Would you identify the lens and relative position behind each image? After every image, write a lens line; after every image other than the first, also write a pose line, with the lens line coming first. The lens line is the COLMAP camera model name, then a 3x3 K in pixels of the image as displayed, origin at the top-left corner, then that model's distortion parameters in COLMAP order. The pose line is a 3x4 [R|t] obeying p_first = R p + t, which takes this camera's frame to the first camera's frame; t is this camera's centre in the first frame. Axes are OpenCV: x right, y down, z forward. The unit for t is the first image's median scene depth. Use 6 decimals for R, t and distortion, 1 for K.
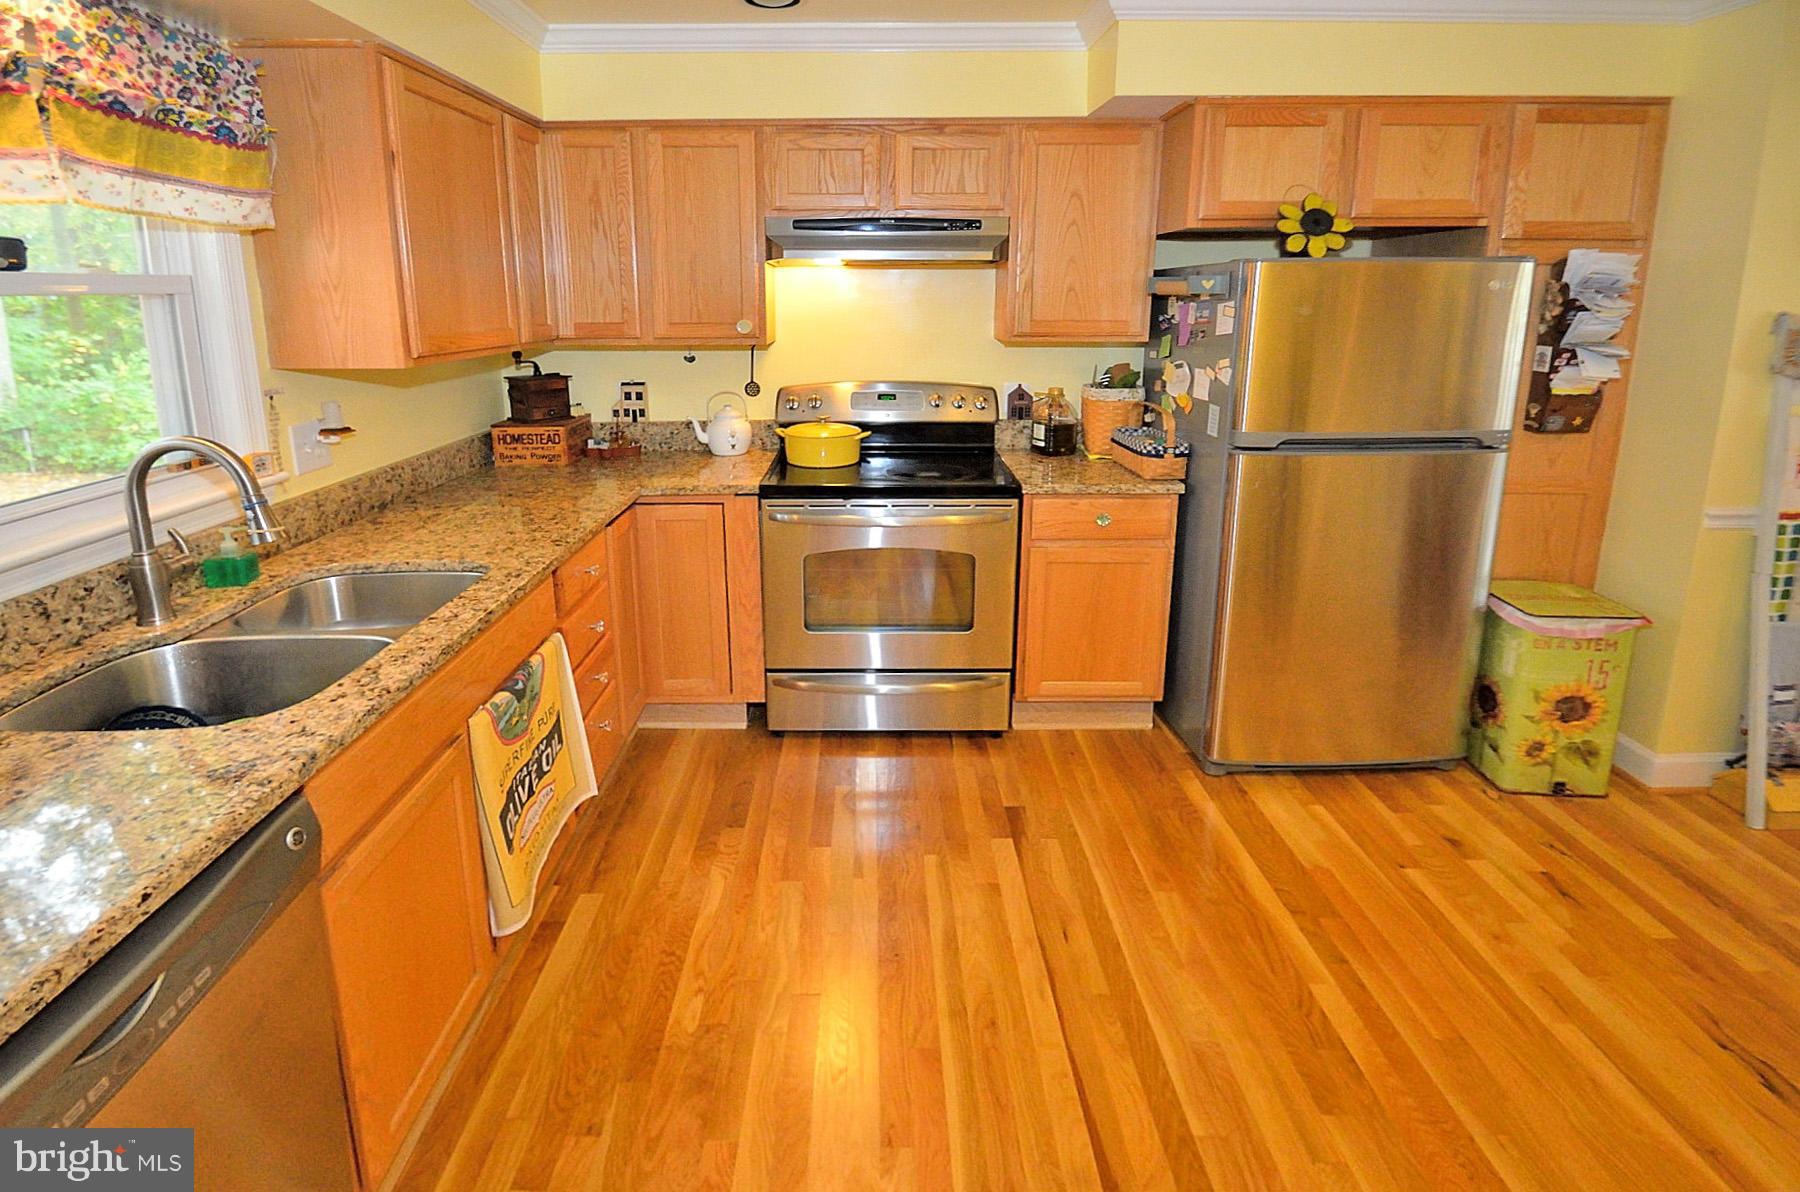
lens RADIAL K [[907.6, 0, 891.4], [0, 907.6, 560.8], [0, 0, 1]] dist [-0.000142, -0.000457]
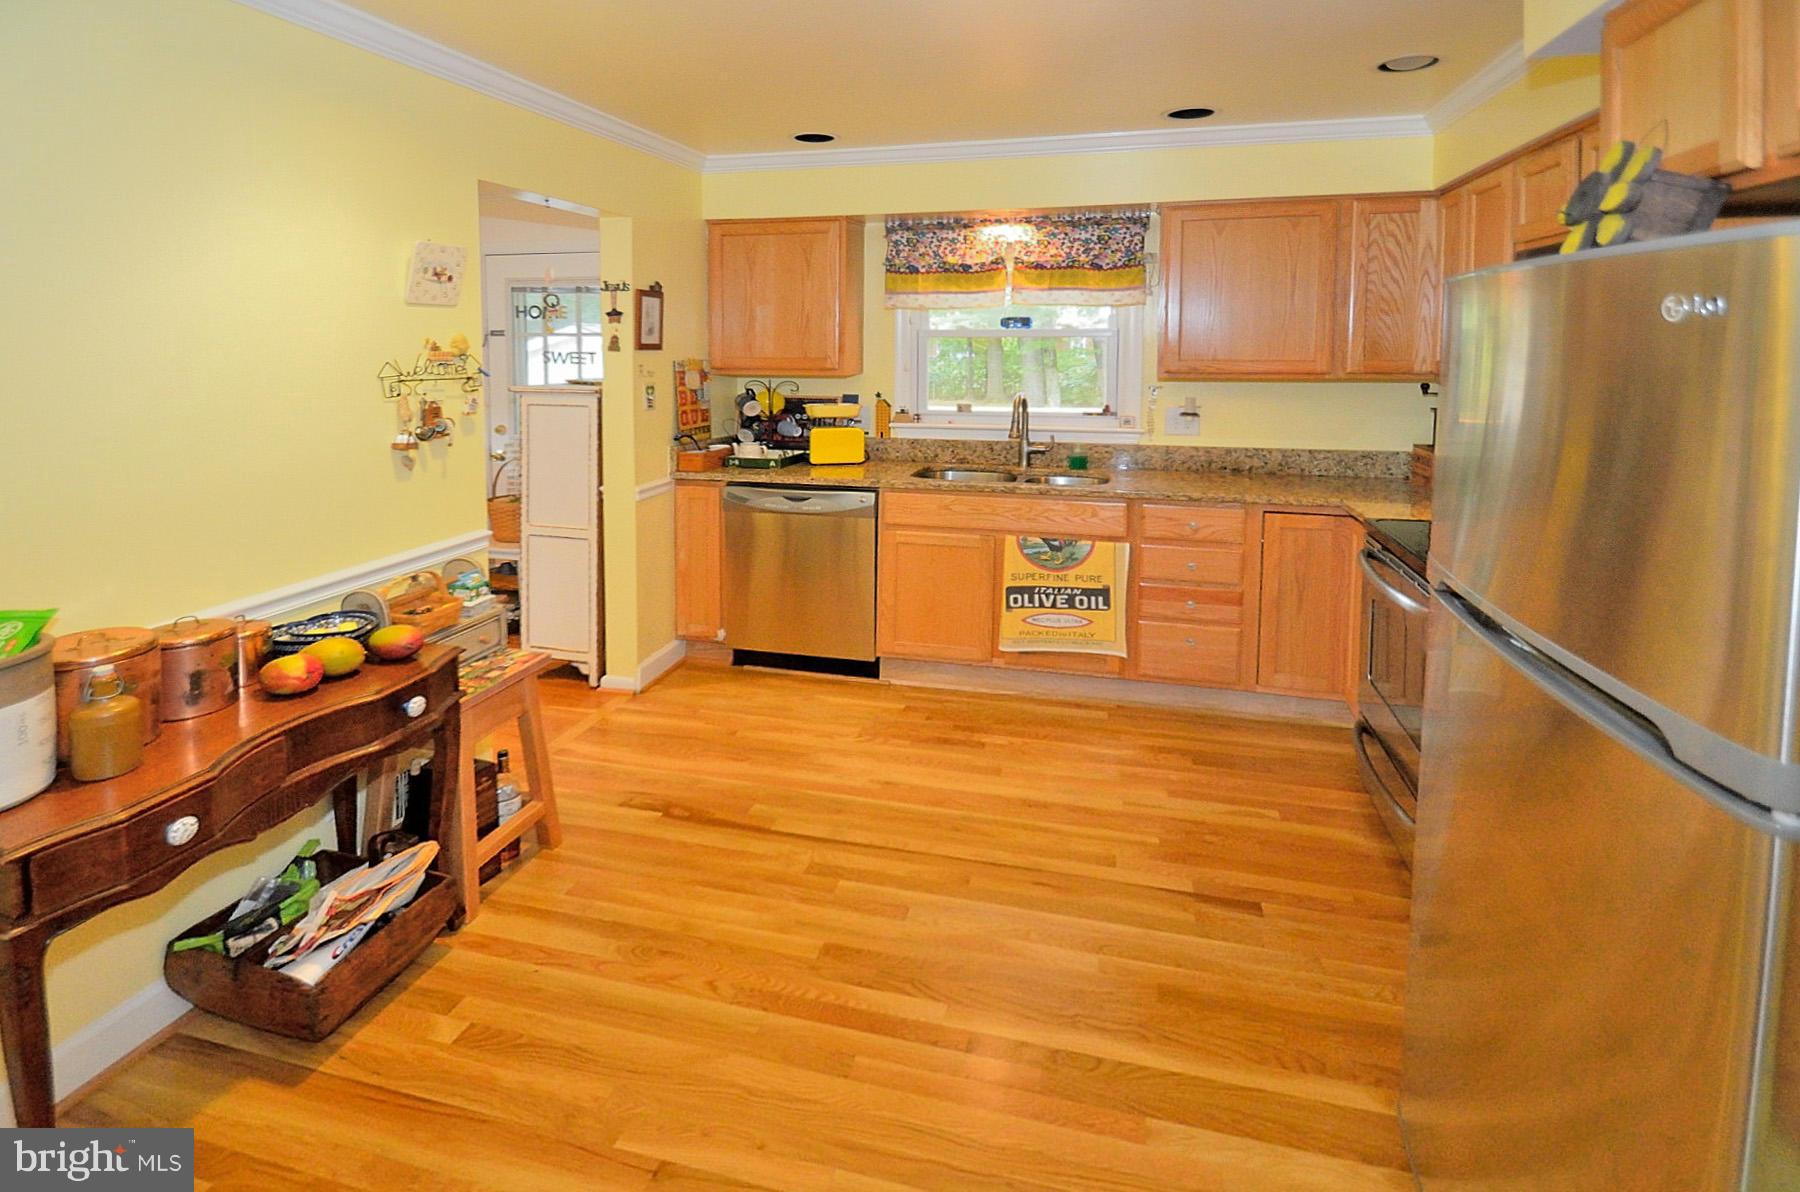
lens RADIAL K [[907.6, 0, 891.4], [0, 907.6, 560.8], [0, 0, 1]] dist [-0.000142, -0.000457]
pose [[-0.282026, 0.229661, -0.931513, 1.429997], [-0.267397, 0.913637, 0.306212, -0.312347], [0.921390, 0.335444, -0.196259, 1.065243]]
